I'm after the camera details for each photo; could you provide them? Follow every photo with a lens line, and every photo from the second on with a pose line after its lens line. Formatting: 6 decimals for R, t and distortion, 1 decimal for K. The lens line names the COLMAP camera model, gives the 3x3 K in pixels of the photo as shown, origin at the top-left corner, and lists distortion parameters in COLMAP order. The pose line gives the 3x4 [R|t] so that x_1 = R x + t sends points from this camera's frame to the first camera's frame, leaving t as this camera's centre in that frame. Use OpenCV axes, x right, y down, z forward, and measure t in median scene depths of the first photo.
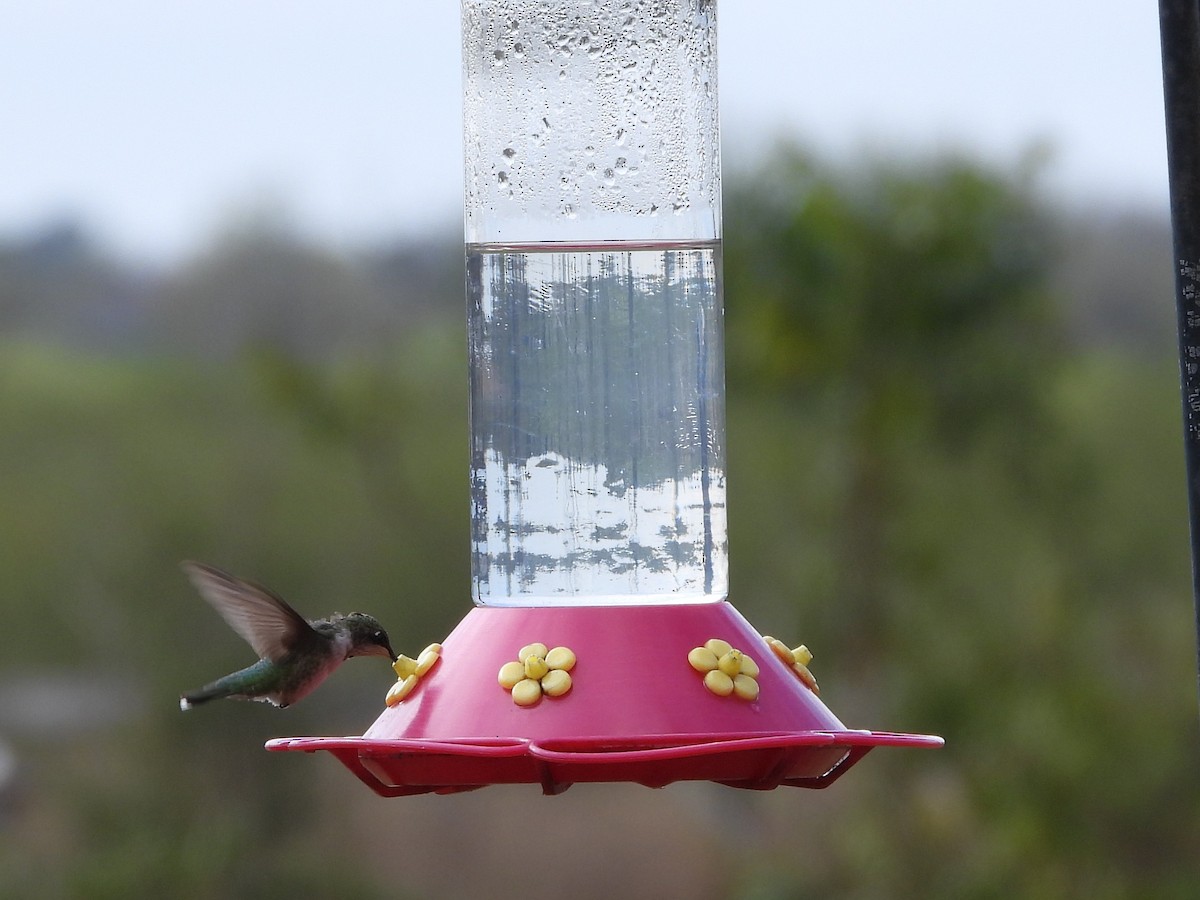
lens RADIAL K [[8960.1, 0, 598.6], [0, 8960.1, 451.8], [0, 0, 1]] dist [-0.257176, 0.000000]
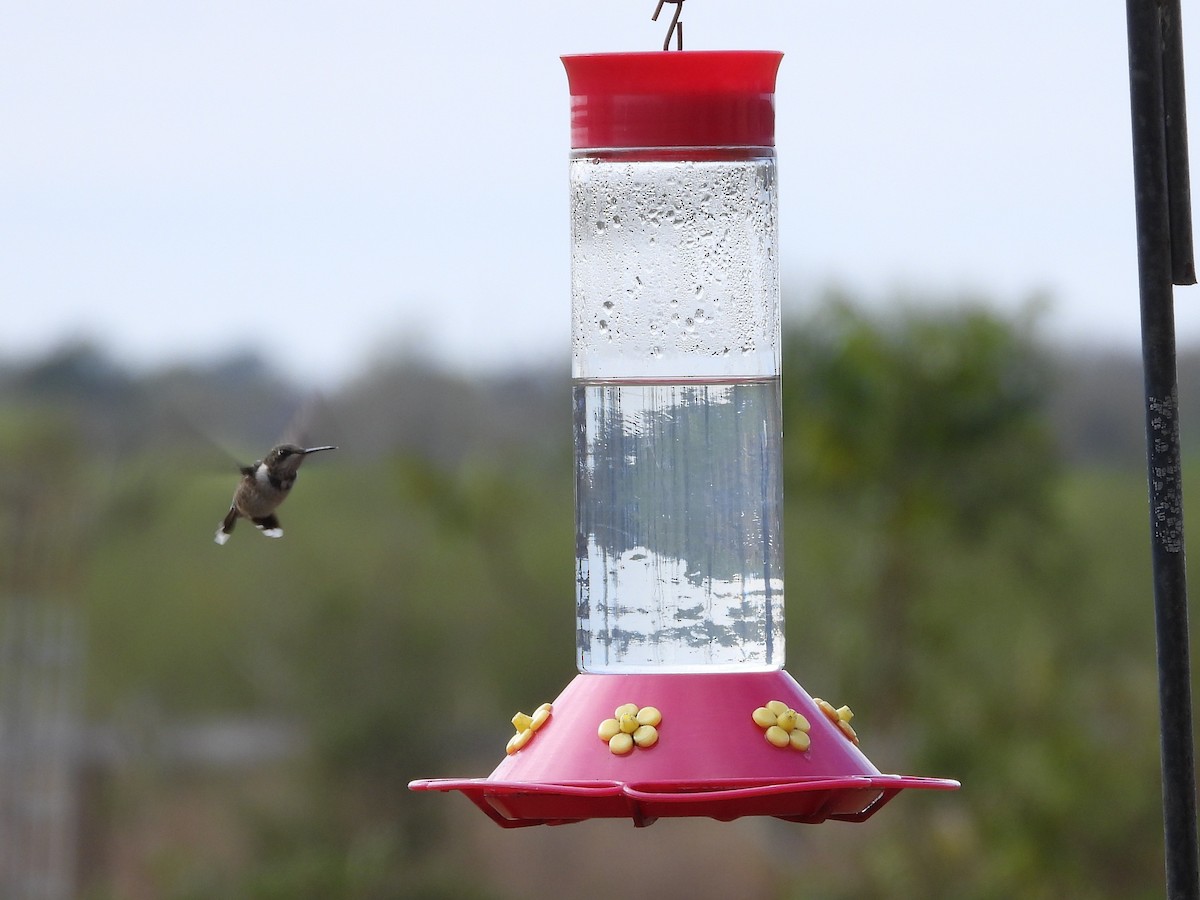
lens RADIAL K [[8960.1, 0, 601.6], [0, 8960.1, 450.1], [0, 0, 1]] dist [-0.257176, 0.000000]
pose [[0.999991, 0.003569, -0.002136, -0.008229], [-0.003585, 0.999966, -0.007403, -0.004301], [0.002110, 0.007410, 0.999970, -0.229902]]
